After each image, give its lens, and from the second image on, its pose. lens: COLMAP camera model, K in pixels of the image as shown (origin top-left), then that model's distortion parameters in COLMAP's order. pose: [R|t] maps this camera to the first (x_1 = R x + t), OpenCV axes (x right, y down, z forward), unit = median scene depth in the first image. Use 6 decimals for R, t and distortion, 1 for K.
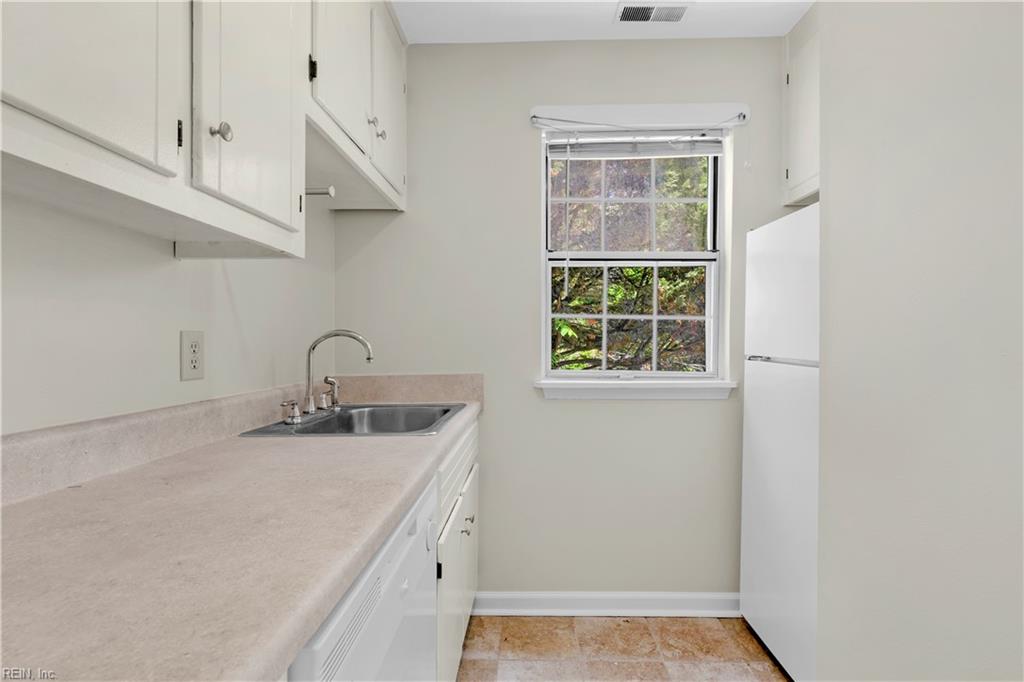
lens RADIAL K [[485.5, 0, 512.0], [0, 485.5, 341.0], [0, 0, 1]] dist [0.001673, 0.000109]
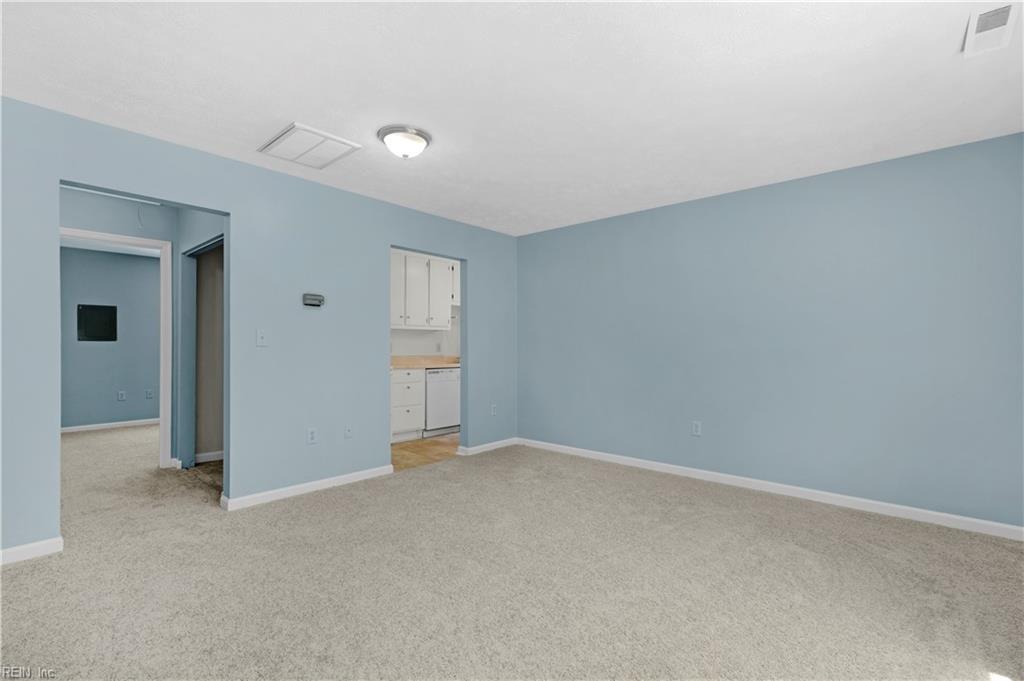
lens RADIAL K [[457.5, 0, 485.2], [0, 457.5, 344.9], [0, 0, 1]] dist [0.000574, 0.000078]
pose [[0.746638, -0.000518, -0.665231, 2.426746], [-0.003443, 0.999983, -0.004643, 0.017018], [0.665222, 0.005757, 0.746624, -1.933628]]
